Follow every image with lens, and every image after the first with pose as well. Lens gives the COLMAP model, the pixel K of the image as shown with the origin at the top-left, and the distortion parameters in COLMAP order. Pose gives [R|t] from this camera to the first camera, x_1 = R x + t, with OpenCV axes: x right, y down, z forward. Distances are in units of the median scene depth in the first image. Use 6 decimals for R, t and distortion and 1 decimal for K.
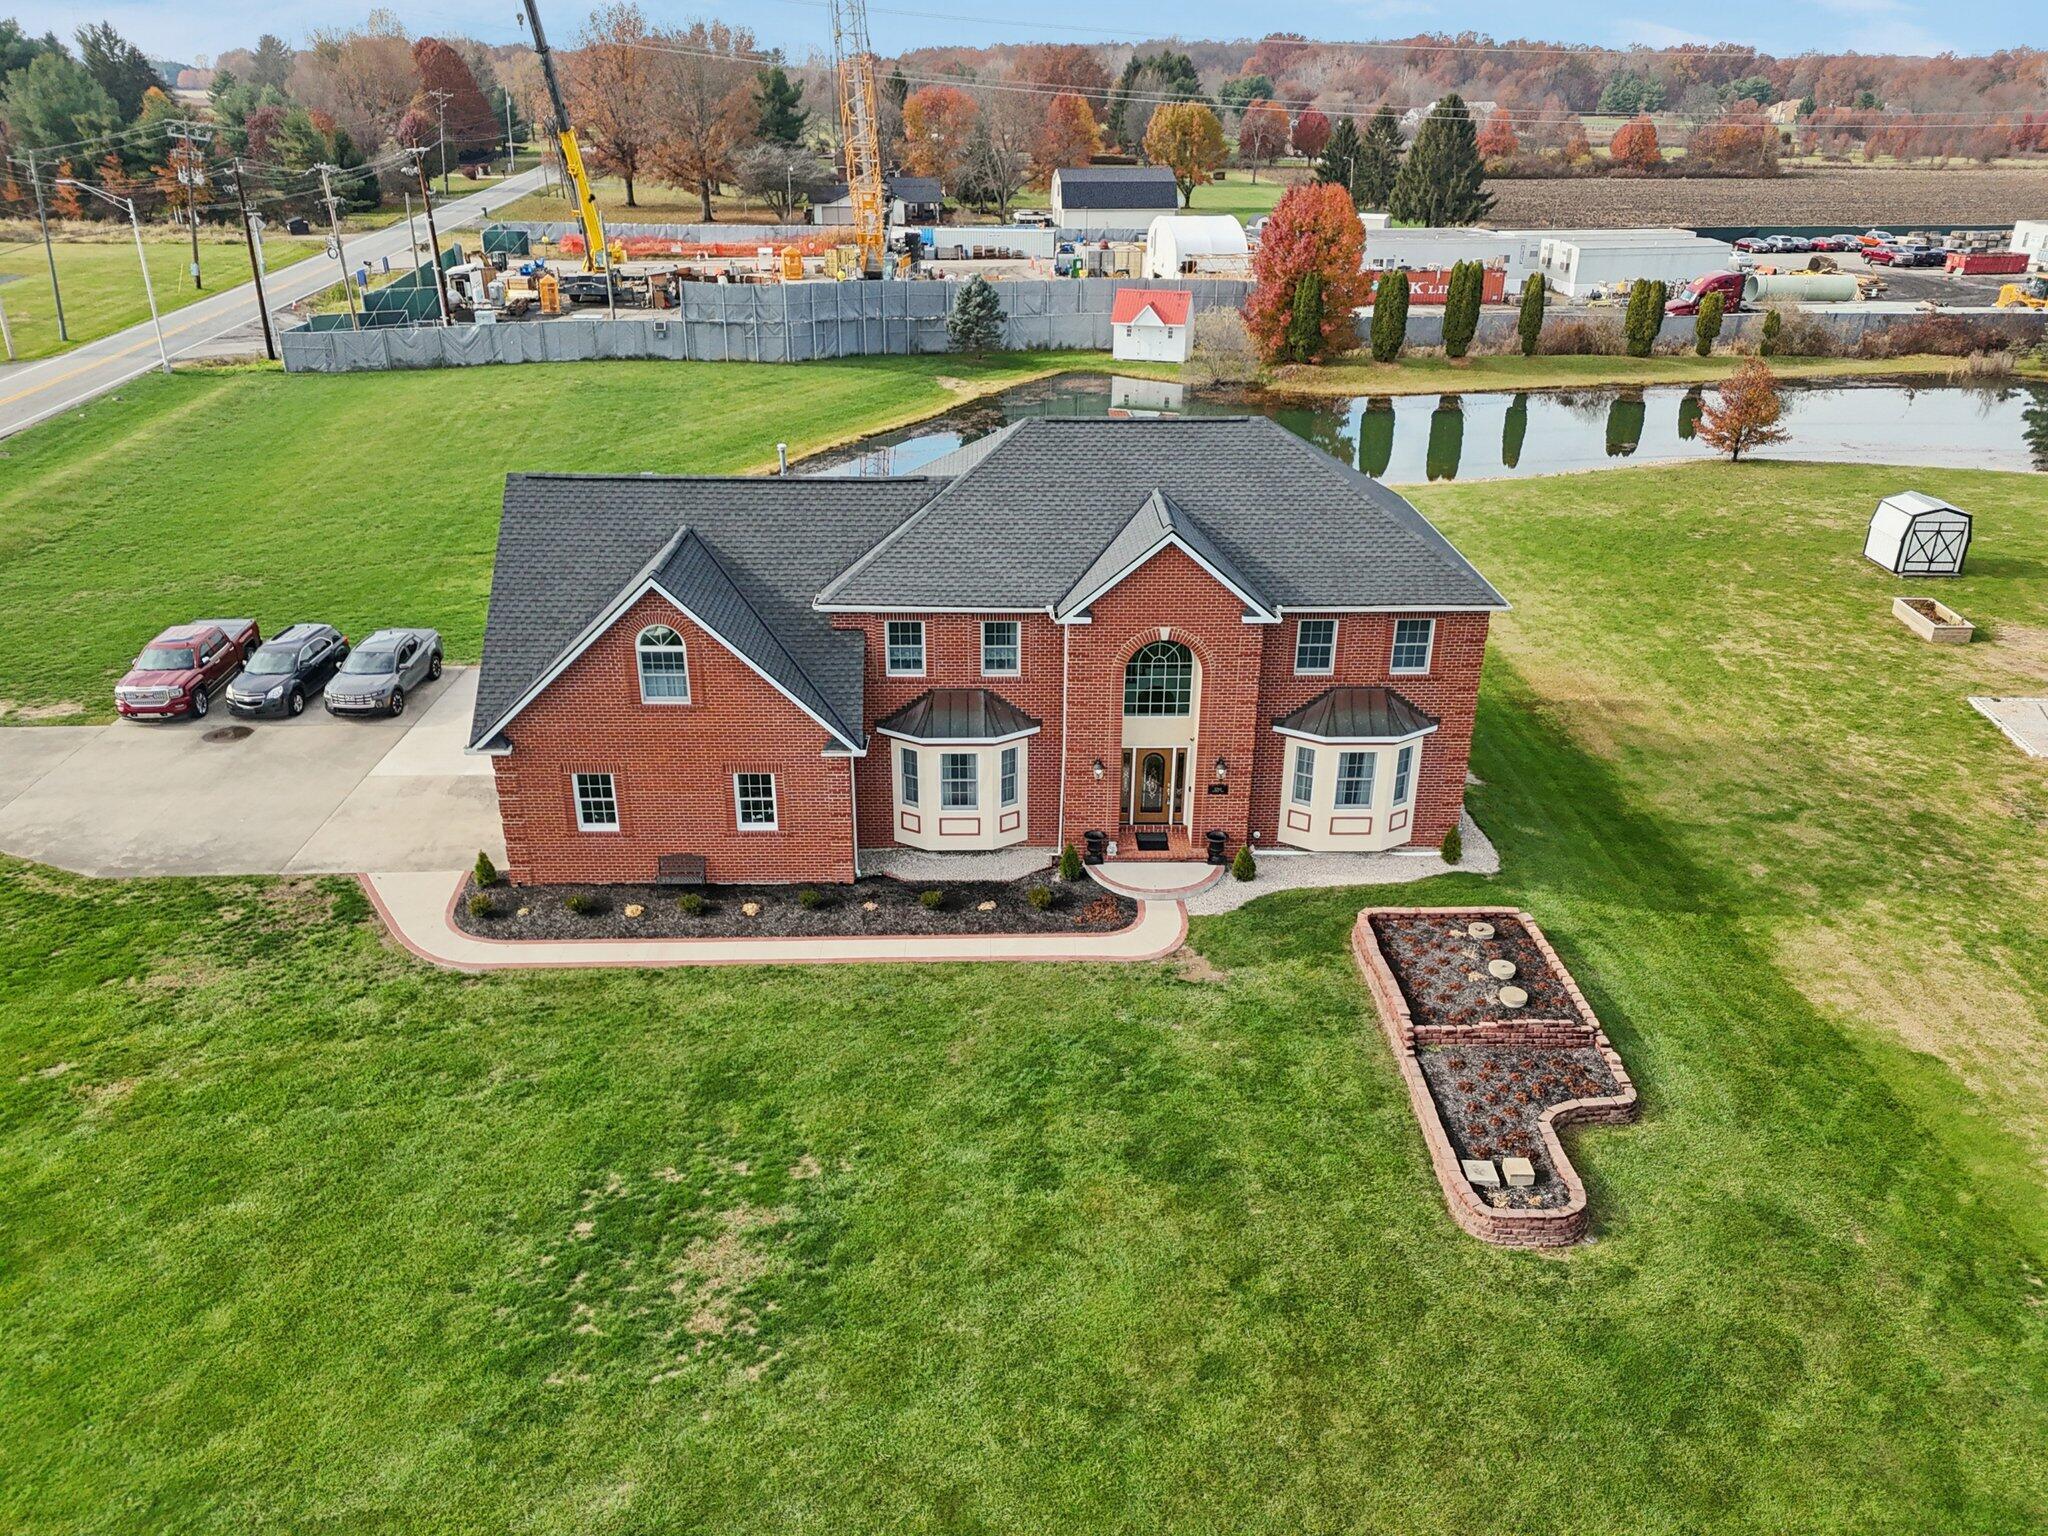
lens RADIAL K [[1502.9, 0, 1031.0], [0, 1502.9, 771.5], [0, 0, 1]] dist [0.084843, -0.084155]
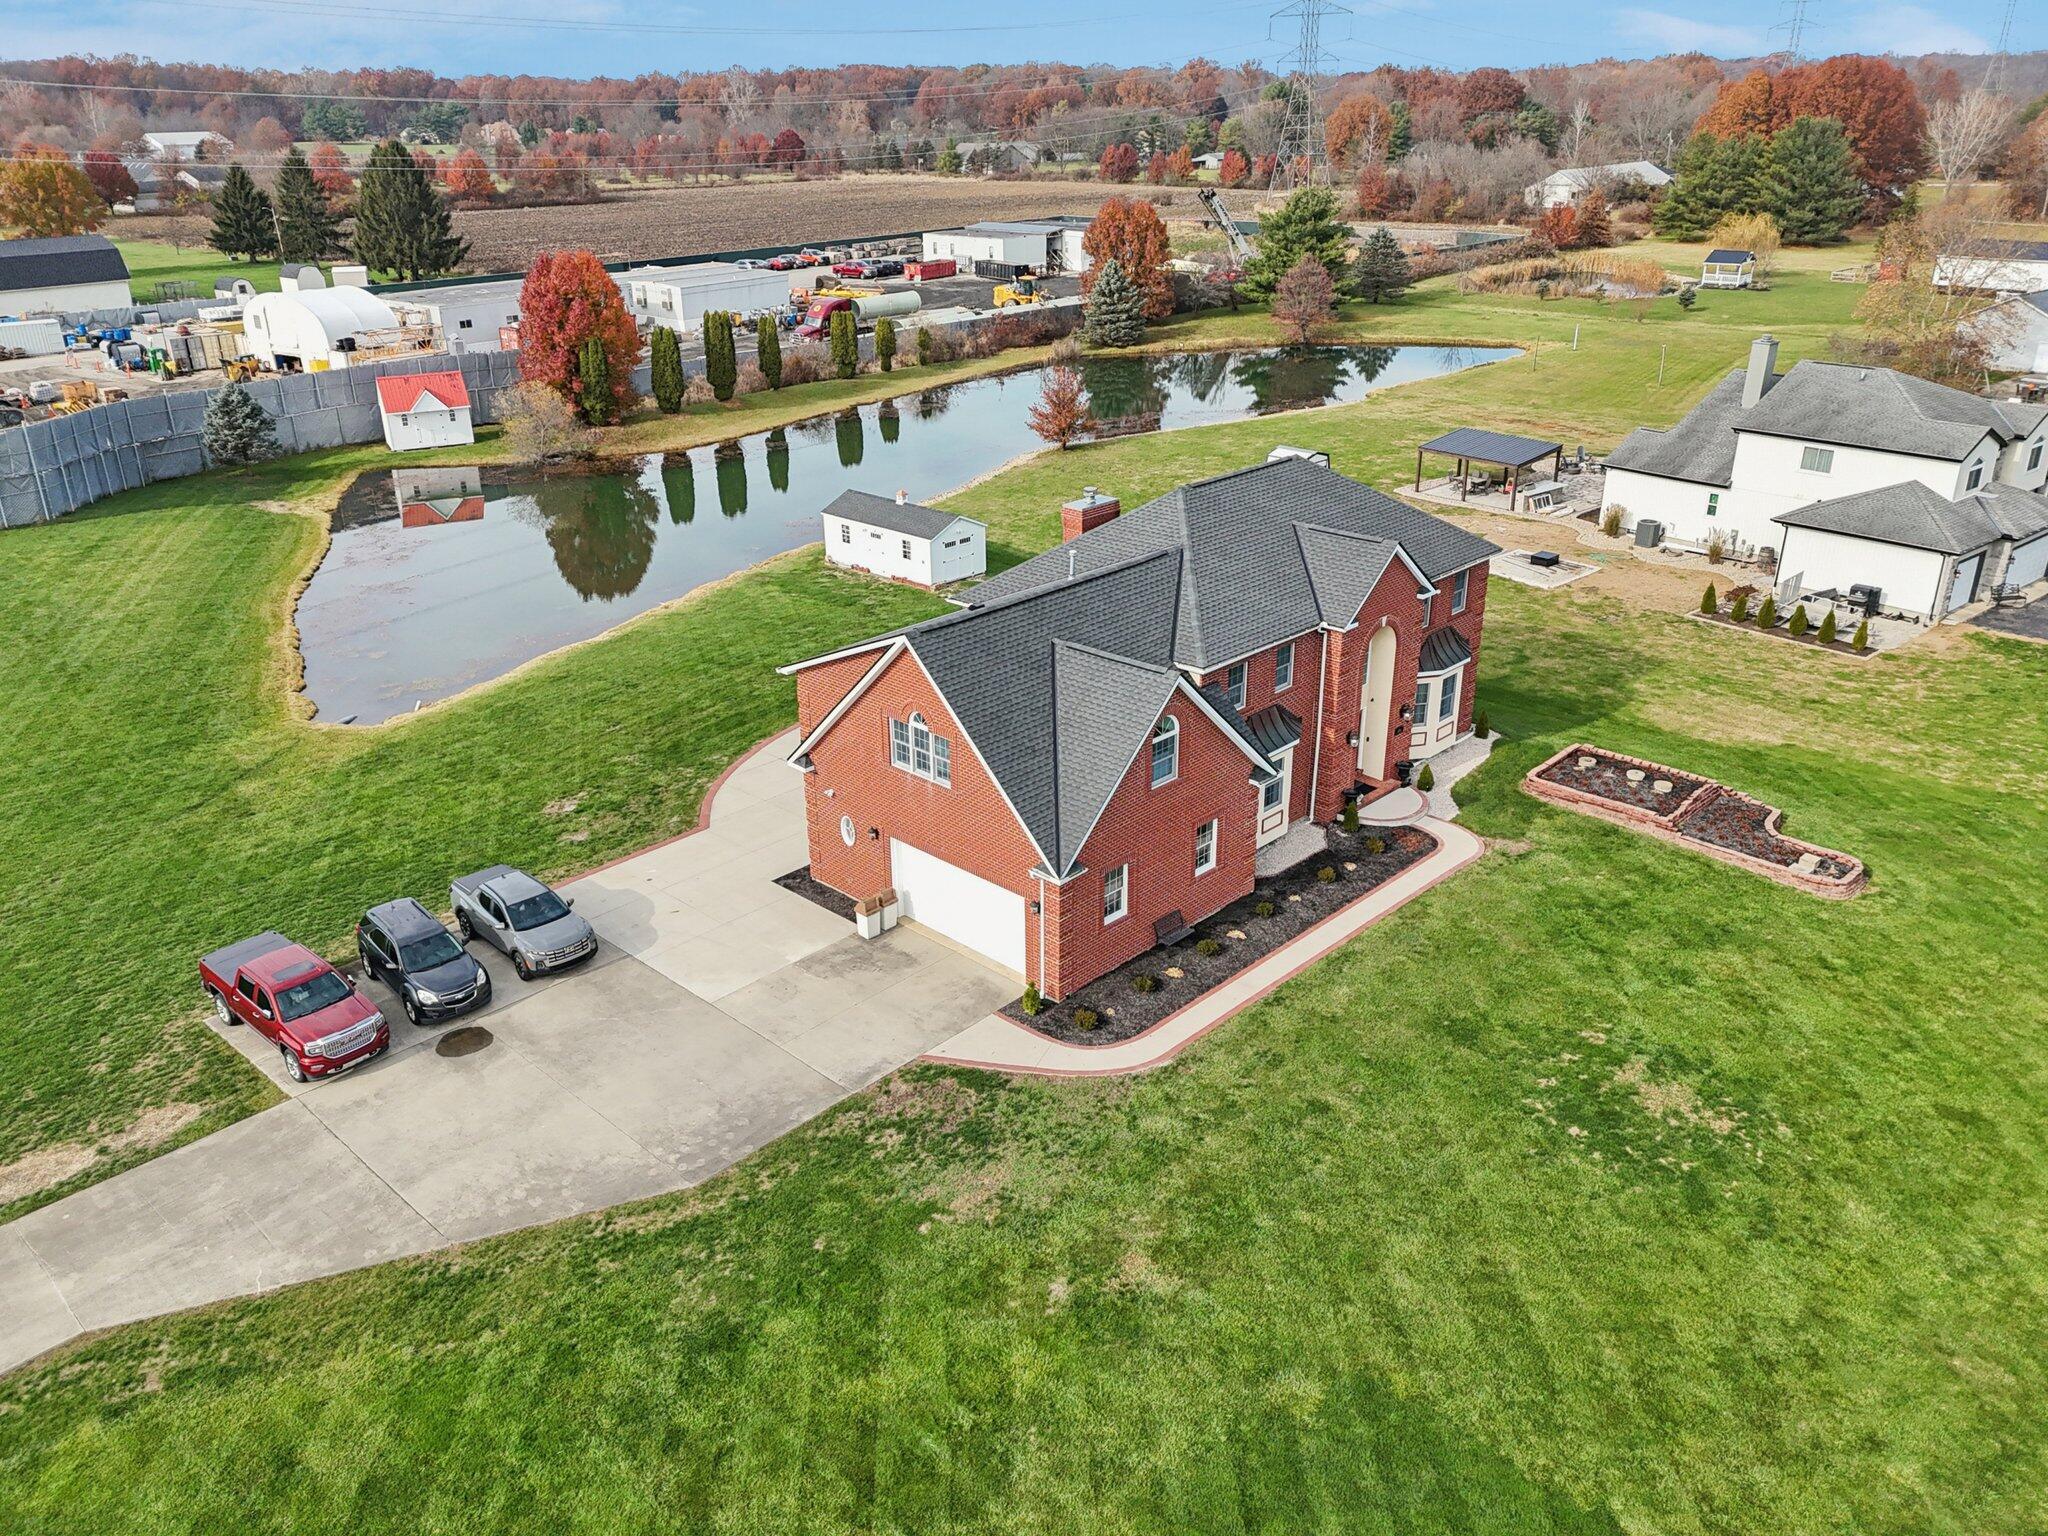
lens RADIAL K [[1547.9, 0, 1024.0], [0, 1547.9, 768.0], [0, 0, 1]] dist [0.062672, -0.054328]
pose [[0.714971, -0.294530, 0.634088, -0.974418], [0.307328, 0.947014, 0.093352, -0.183353], [-0.627985, 0.128129, 0.767605, 0.165978]]
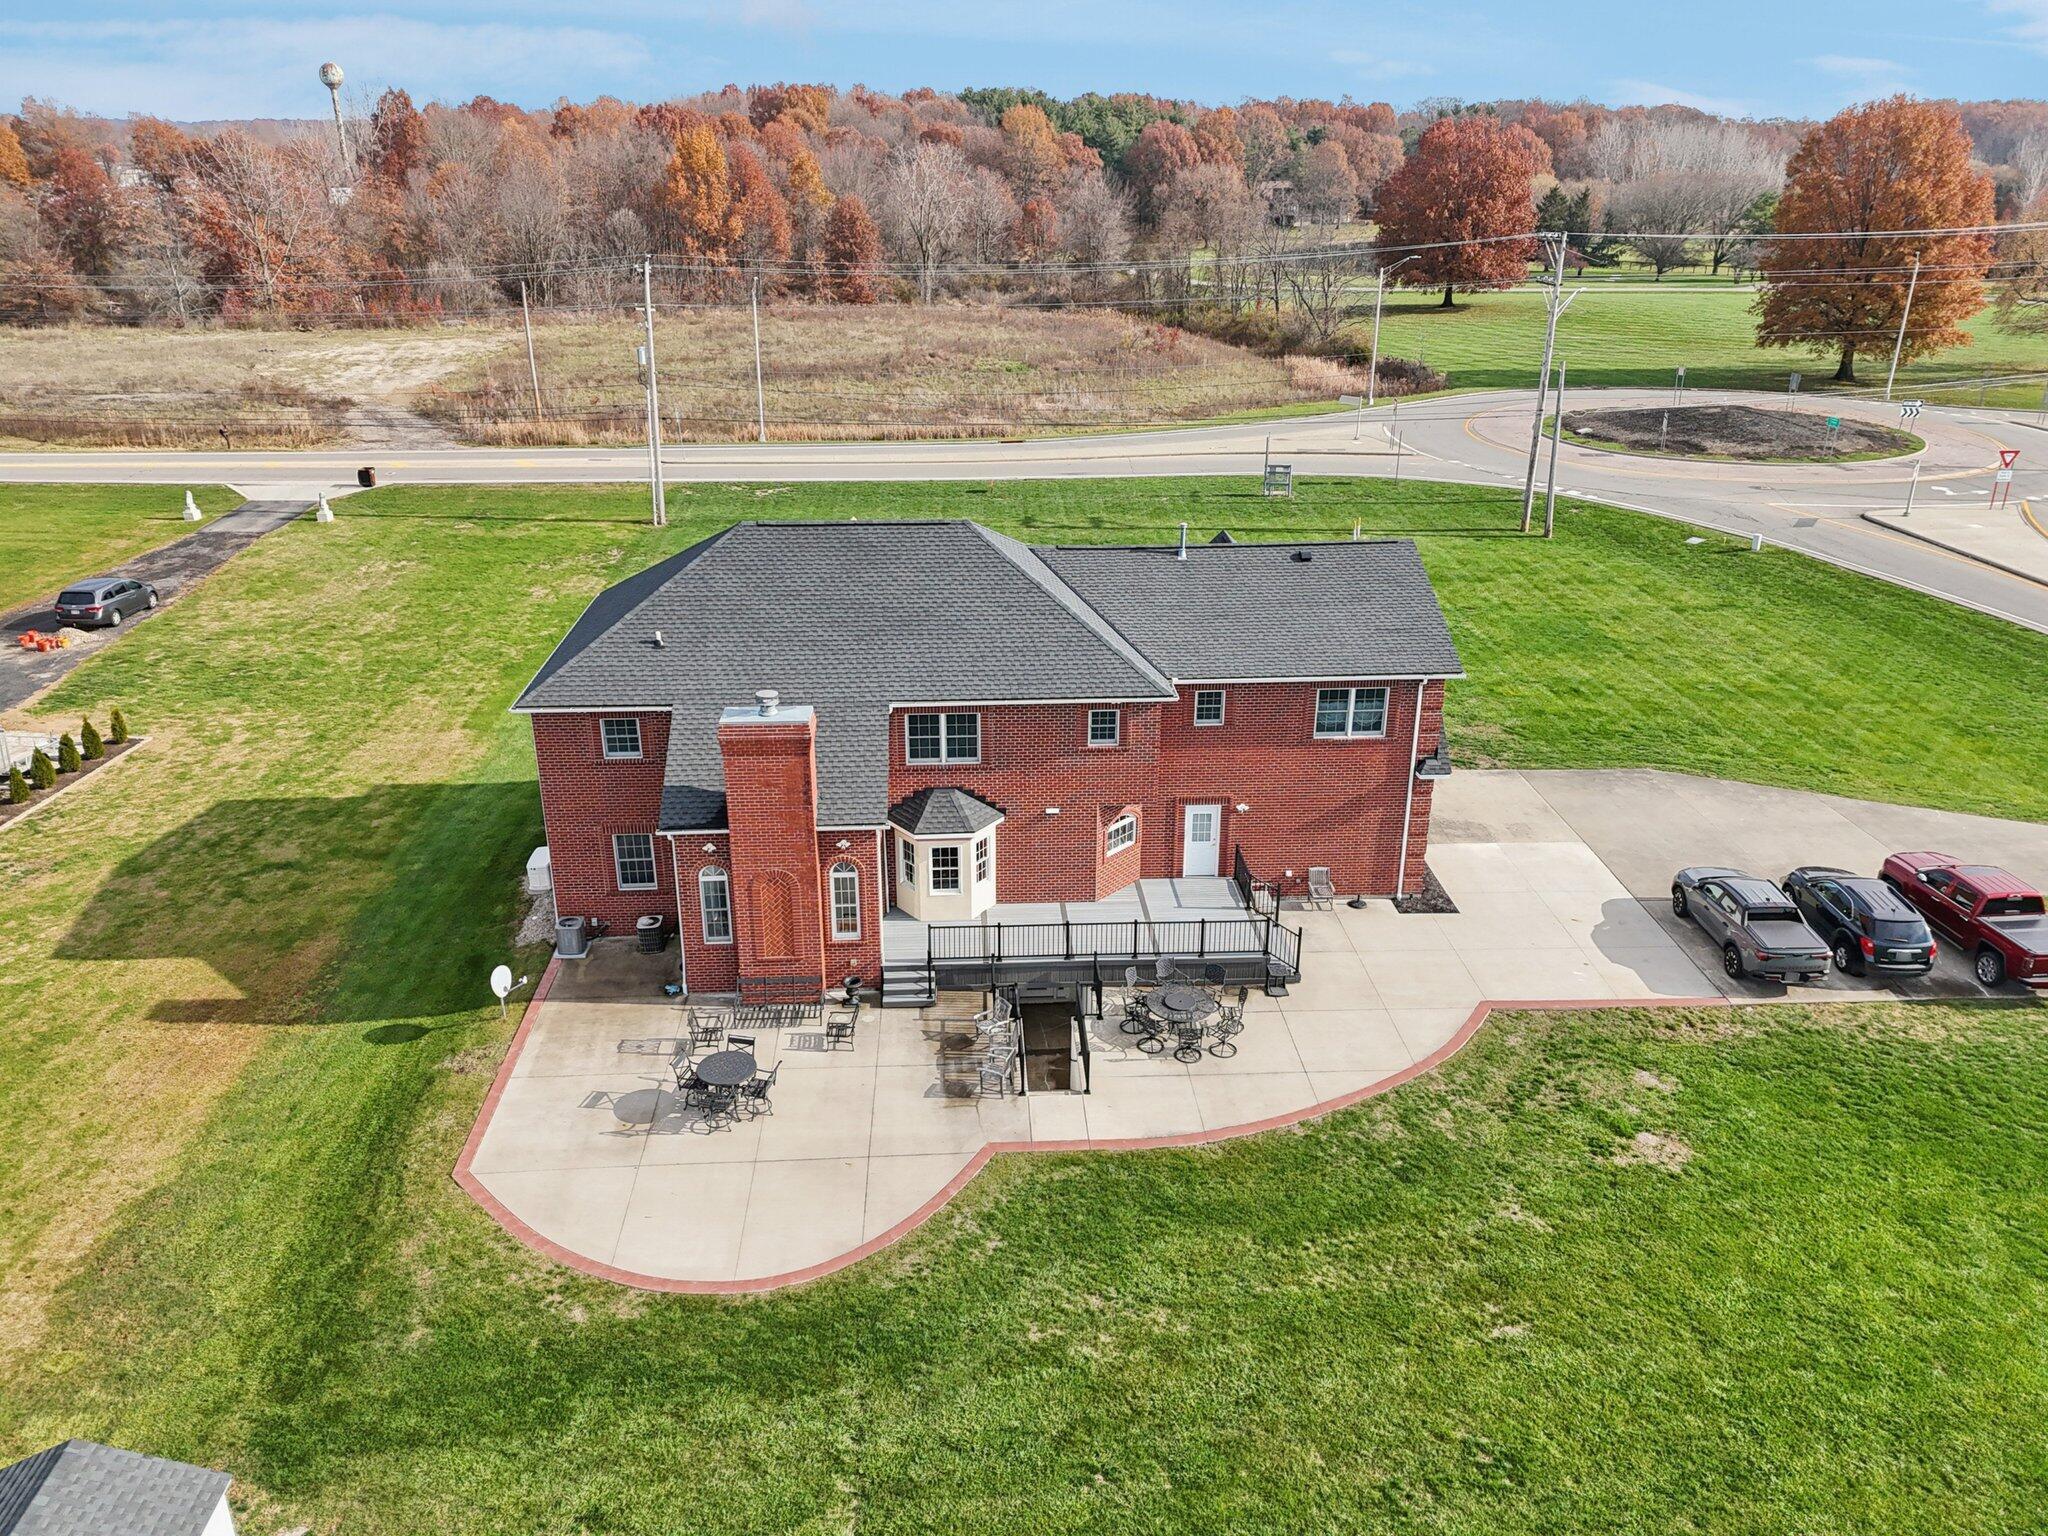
lens RADIAL K [[1521.0, 0, 1027.6], [0, 1521.0, 720.8], [0, 0, 1]] dist [0.072942, -0.088197]
pose [[-0.999558, 0.004873, -0.029340, -0.013550], [-0.017393, 0.704435, 0.709555, -0.935509], [0.024126, 0.709752, -0.704039, 1.932601]]
